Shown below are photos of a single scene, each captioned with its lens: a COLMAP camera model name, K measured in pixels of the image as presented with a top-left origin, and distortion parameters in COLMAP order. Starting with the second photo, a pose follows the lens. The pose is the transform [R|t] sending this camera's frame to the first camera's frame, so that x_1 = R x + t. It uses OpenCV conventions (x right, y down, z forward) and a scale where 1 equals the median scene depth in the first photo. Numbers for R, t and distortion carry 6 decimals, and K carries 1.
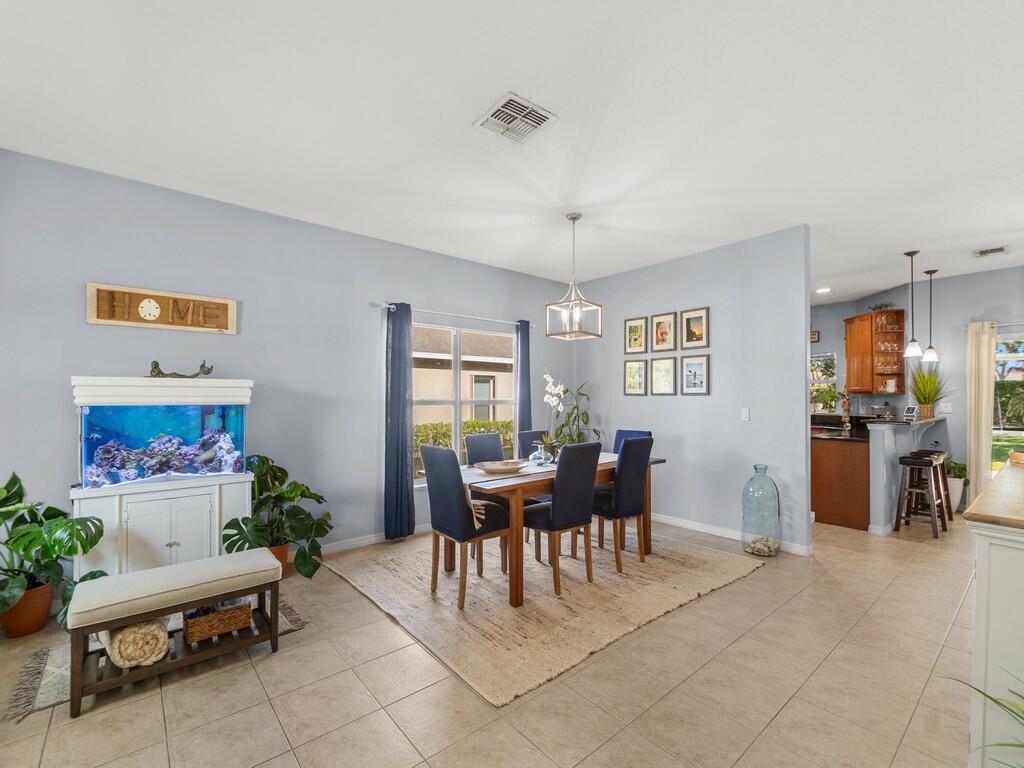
lens RADIAL K [[454.0, 0, 495.1], [0, 454.0, 394.3], [0, 0, 1]] dist [0.005424, -0.004352]
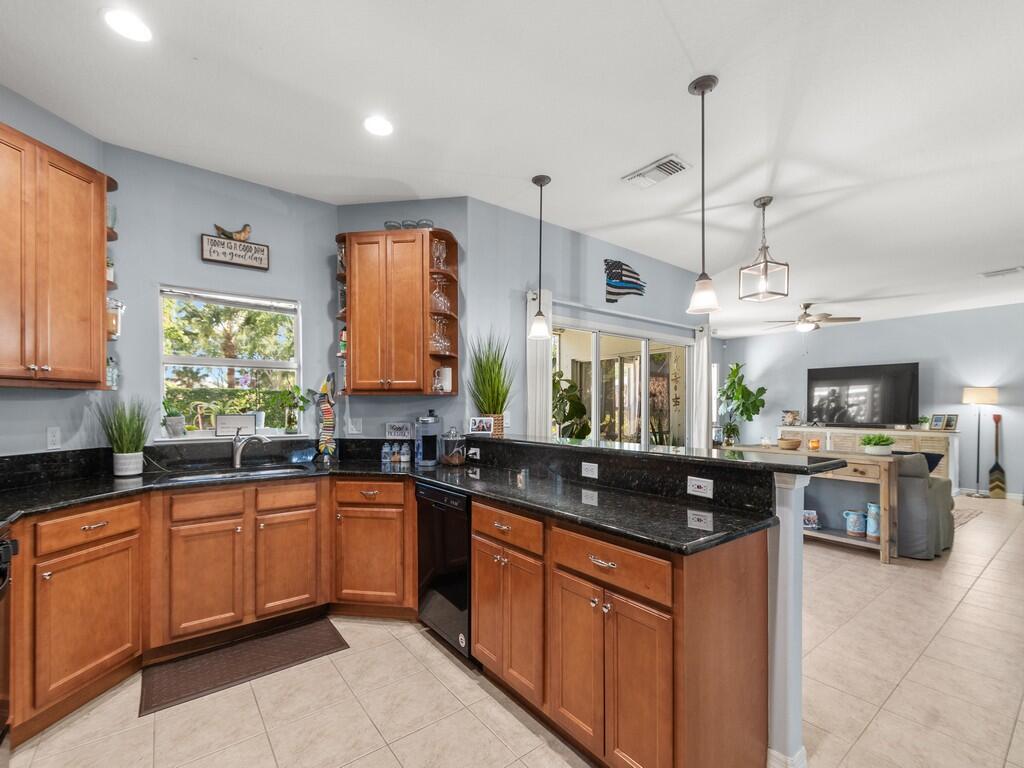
lens RADIAL K [[454.0, 0, 496.5], [0, 454.0, 406.7], [0, 0, 1]] dist [0.005424, -0.004352]
pose [[0.043866, -0.002861, 0.999033, 0.352325], [-0.013995, 0.999896, 0.003478, 0.010085], [-0.998939, -0.014134, 0.043822, 0.931458]]
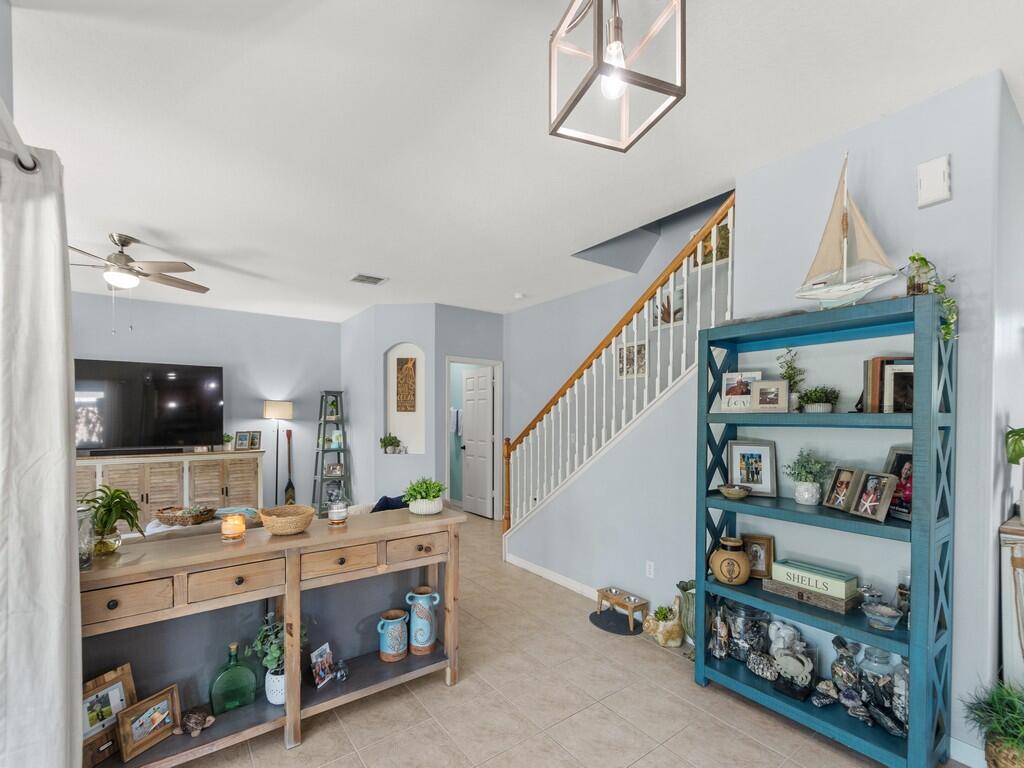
lens RADIAL K [[454.0, 0, 502.7], [0, 454.0, 426.9], [0, 0, 1]] dist [0.005424, -0.004352]
pose [[-0.998792, -0.007085, 0.048623, 0.962846], [-0.006542, 0.999915, 0.011315, -0.006992], [-0.048699, 0.010983, -0.998753, 0.803295]]
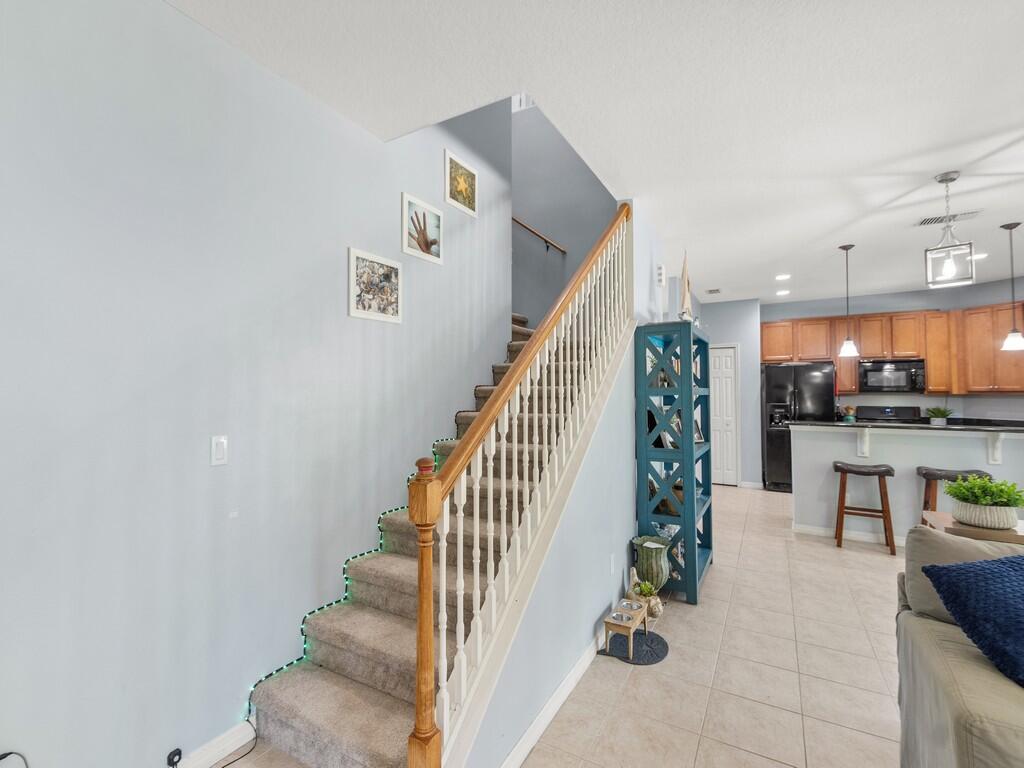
lens RADIAL K [[454.0, 0, 507.8], [0, 454.0, 375.9], [0, 0, 1]] dist [0.005424, -0.004352]
pose [[0.356703, -0.032275, -0.933660, 1.221051], [0.006818, 0.999466, -0.031945, -0.014363], [0.934193, 0.005029, 0.356733, -0.009142]]
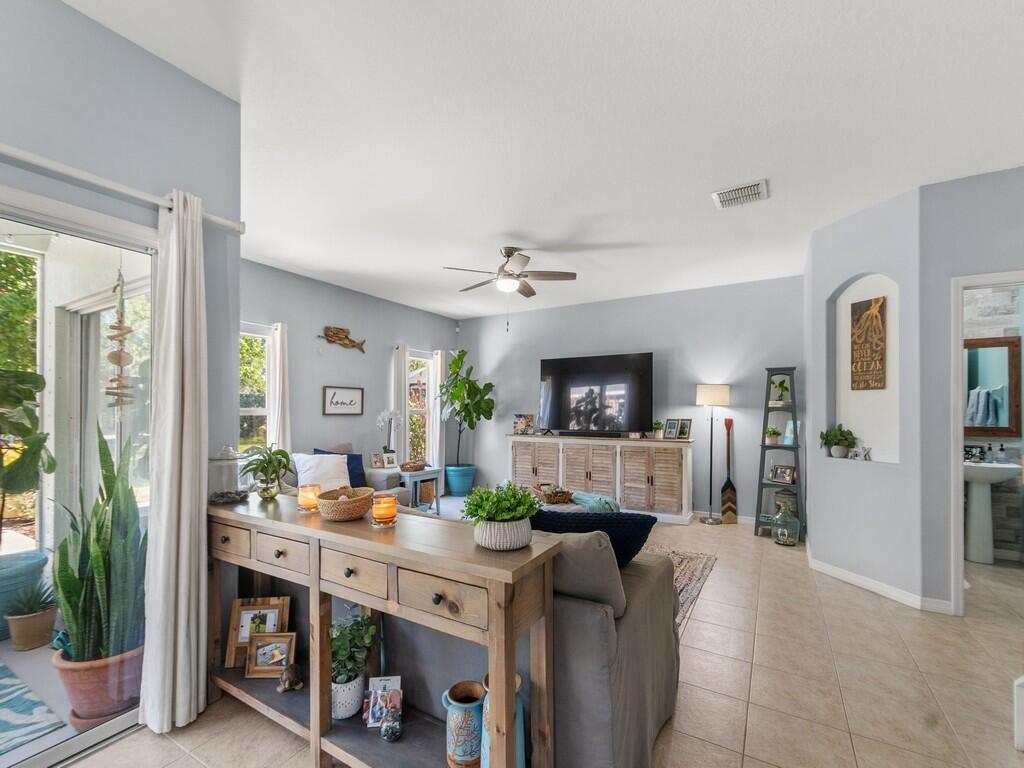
lens RADIAL K [[454.0, 0, 503.3], [0, 454.0, 407.8], [0, 0, 1]] dist [0.005424, -0.004352]
pose [[-0.340332, 0.000902, 0.940305, 0.829001], [-0.014346, 0.999878, -0.006151, 0.006177], [-0.940196, -0.015583, -0.340277, 0.475225]]
